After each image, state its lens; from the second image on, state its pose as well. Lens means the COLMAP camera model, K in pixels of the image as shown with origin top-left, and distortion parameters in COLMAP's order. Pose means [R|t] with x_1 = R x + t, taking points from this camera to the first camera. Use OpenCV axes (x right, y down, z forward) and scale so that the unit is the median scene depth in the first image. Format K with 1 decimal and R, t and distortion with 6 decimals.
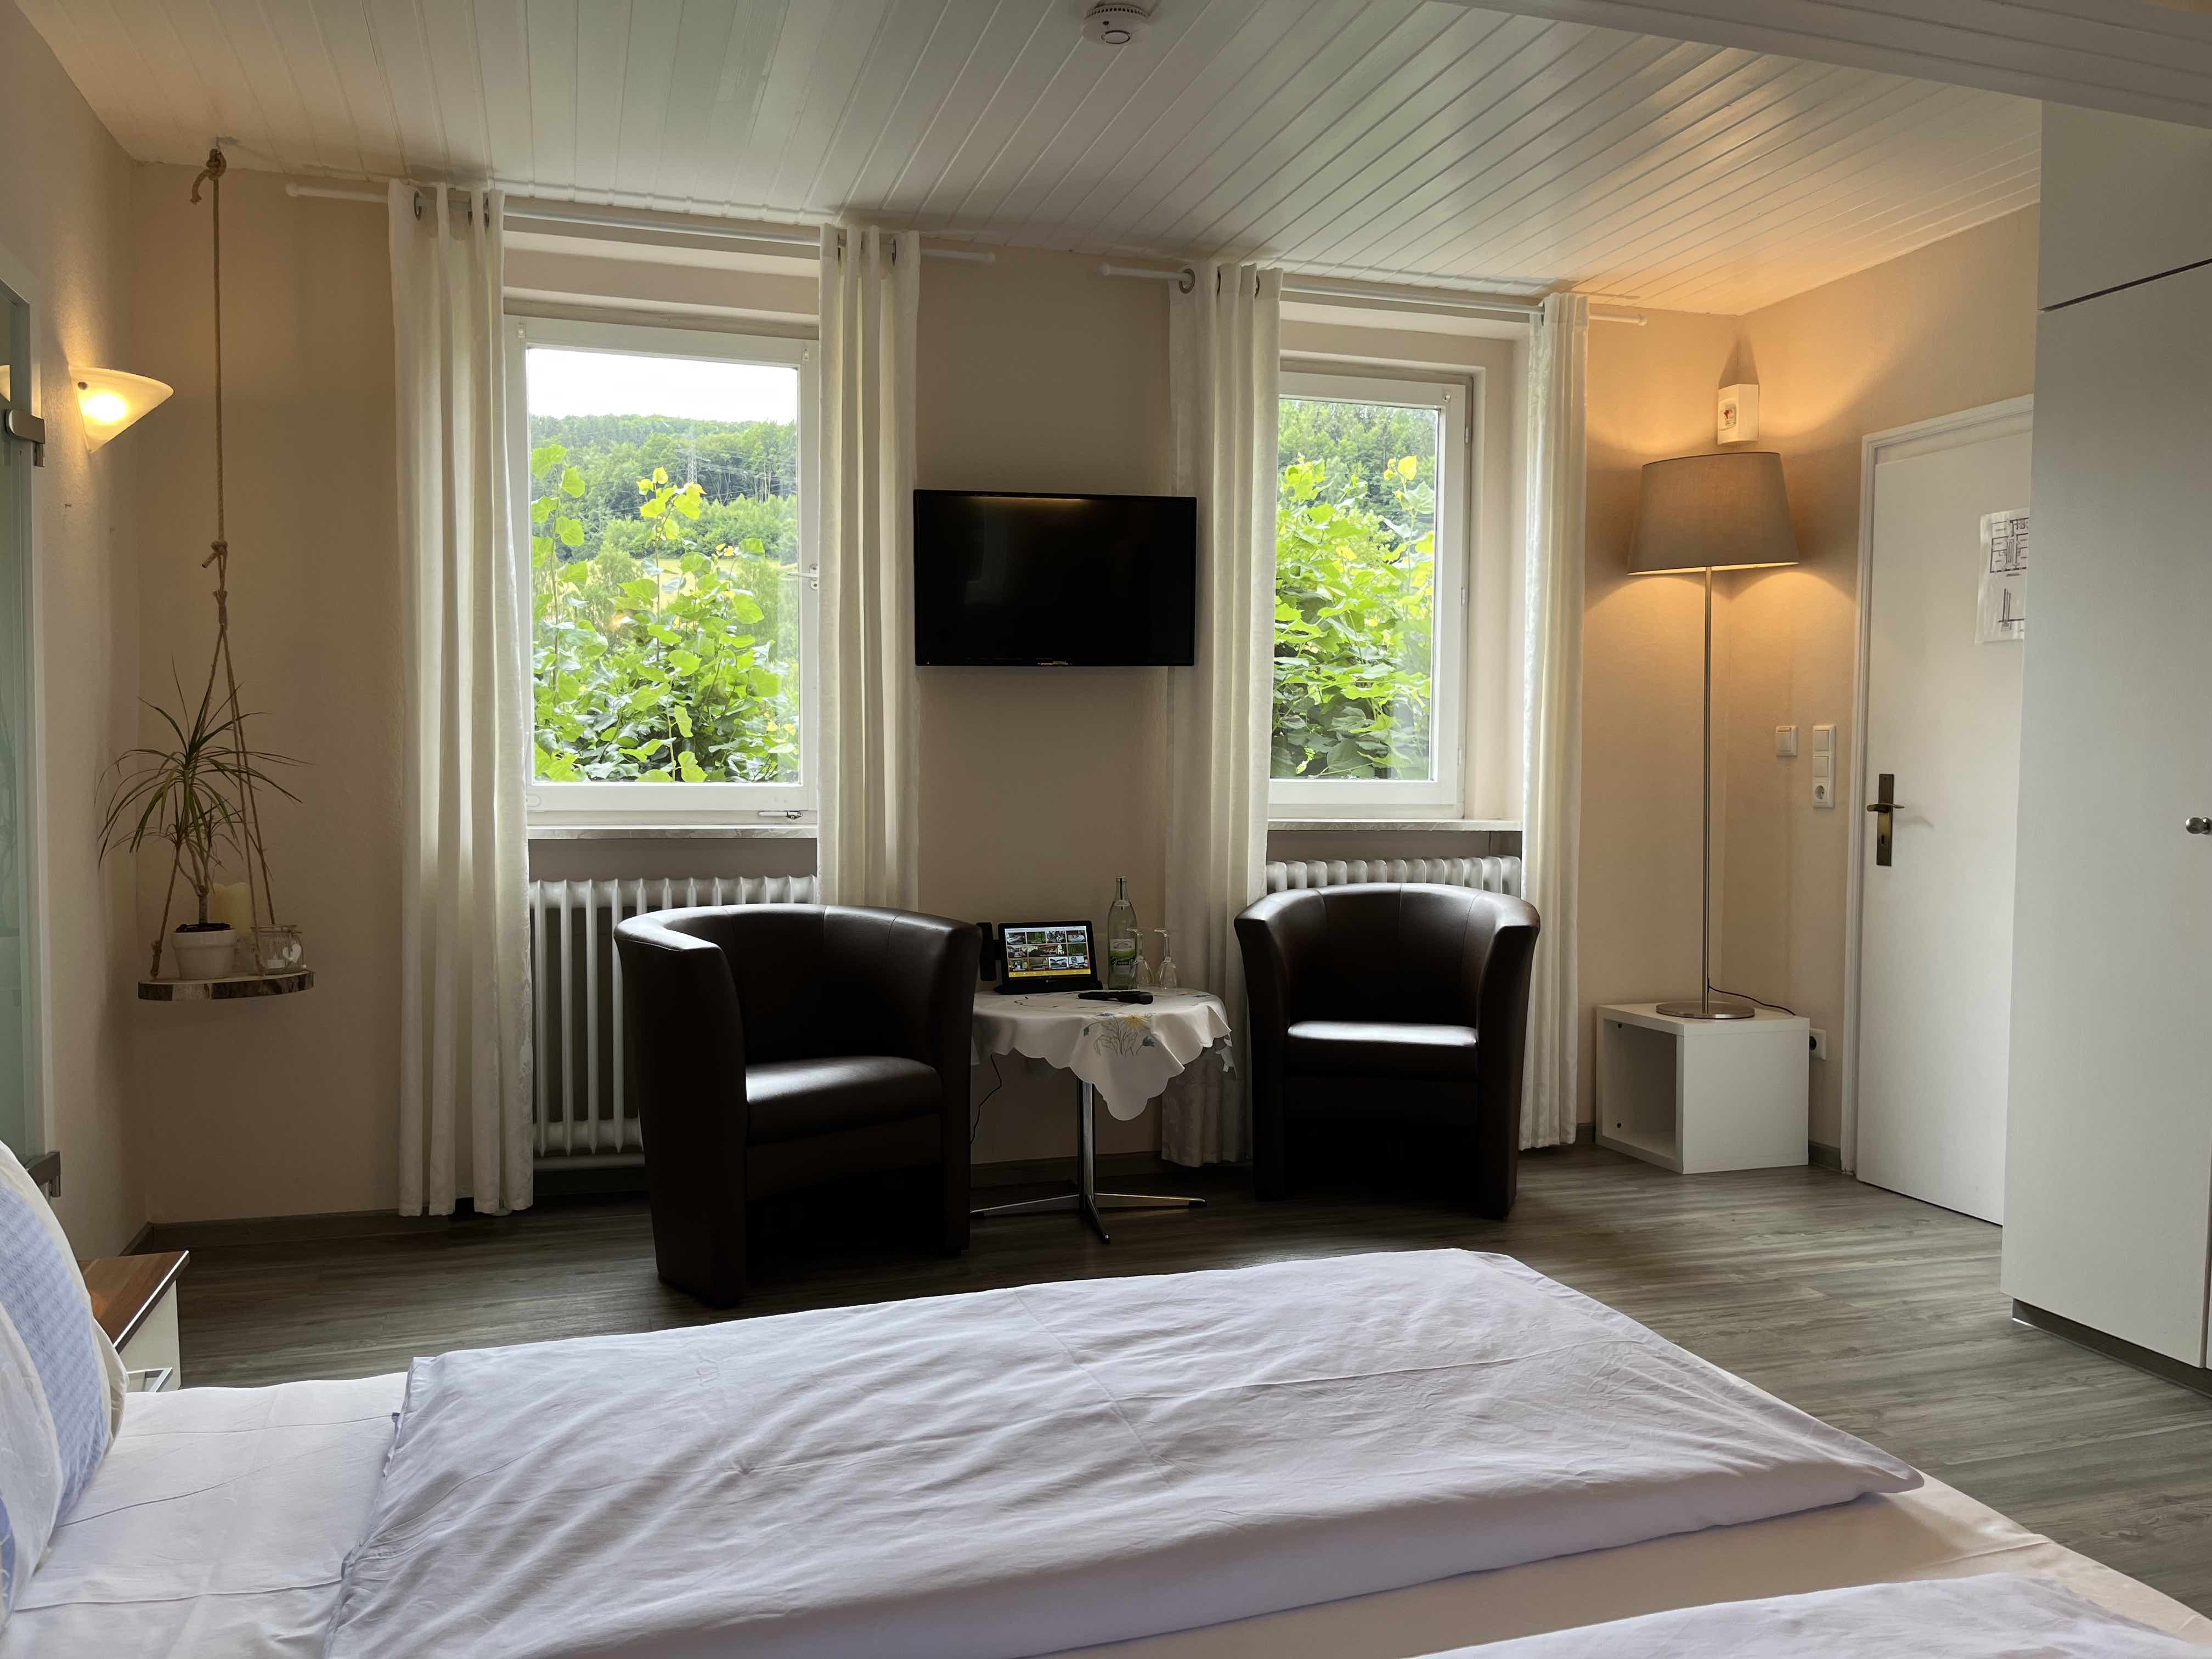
lens RADIAL K [[1662.9, 0, 1106.0], [0, 1662.9, 829.5], [0, 0, 1]] dist [0.066172, -0.086549]
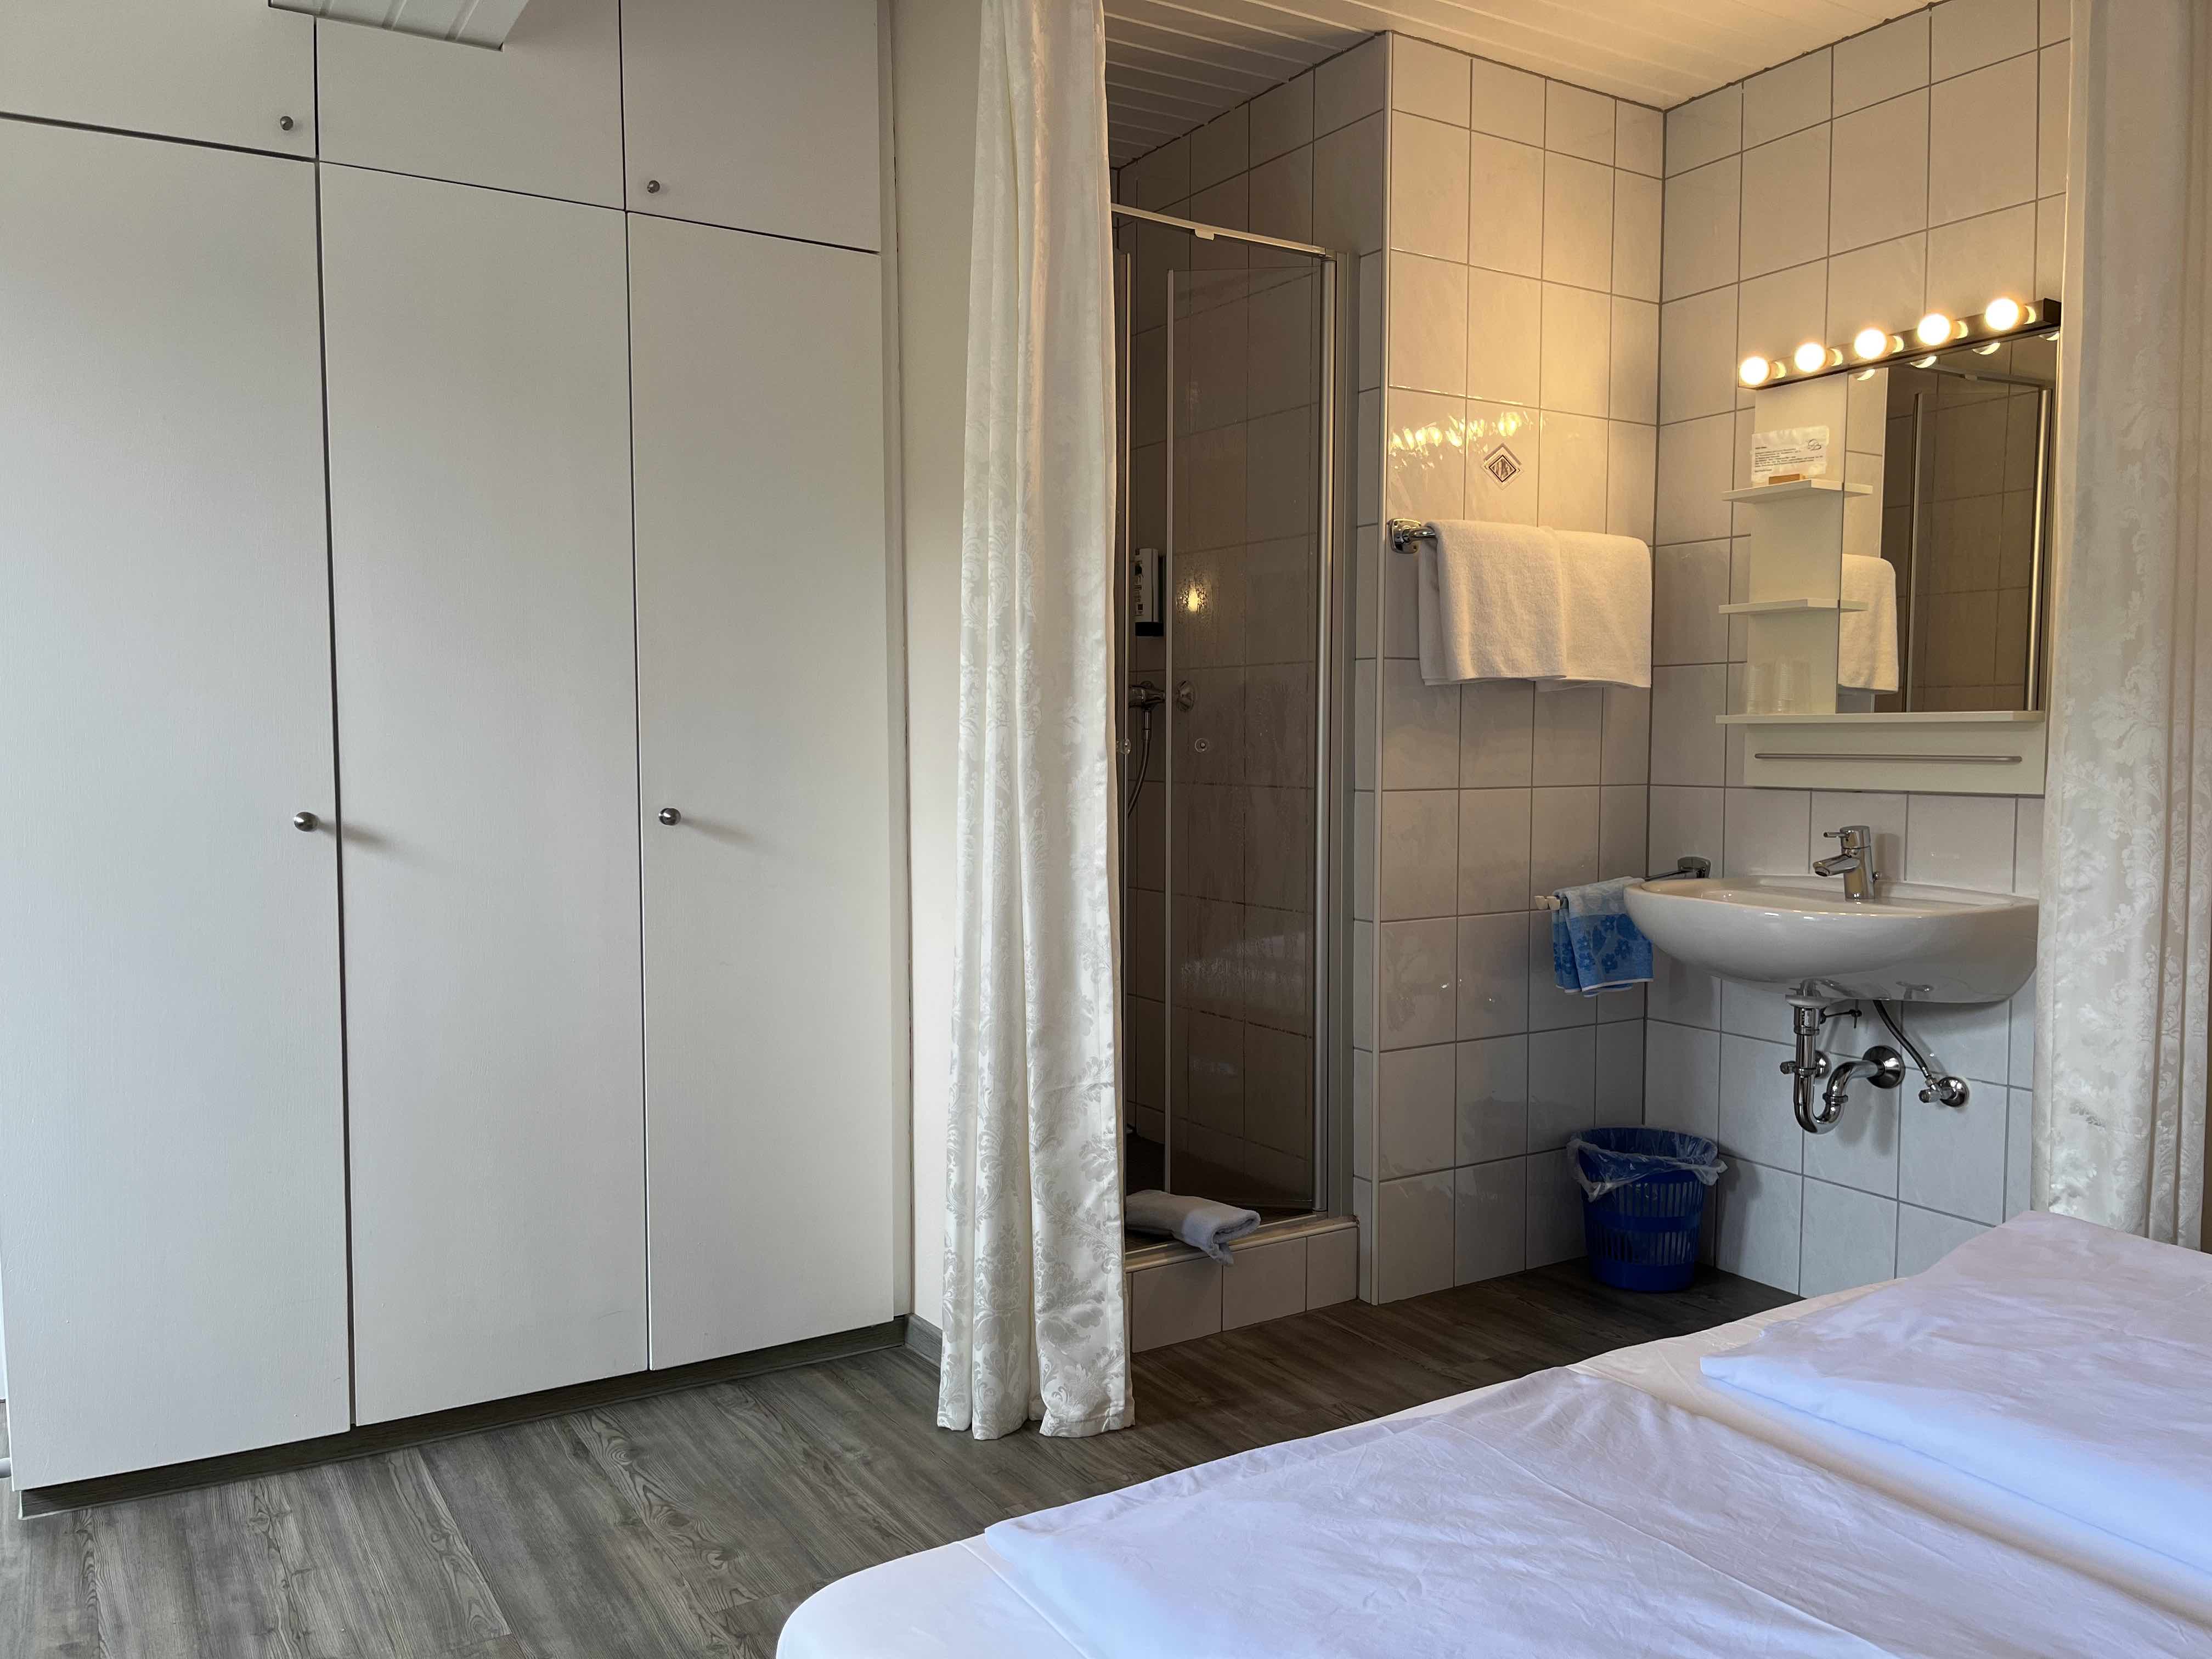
lens RADIAL K [[1652.9, 0, 1108.0], [0, 1652.9, 833.8], [0, 0, 1]] dist [0.073931, -0.094171]
pose [[-0.245776, -0.060522, 0.967436, -0.363481], [0.029154, 0.997136, 0.069786, -0.056723], [-0.968888, 0.045356, -0.243307, 1.029185]]
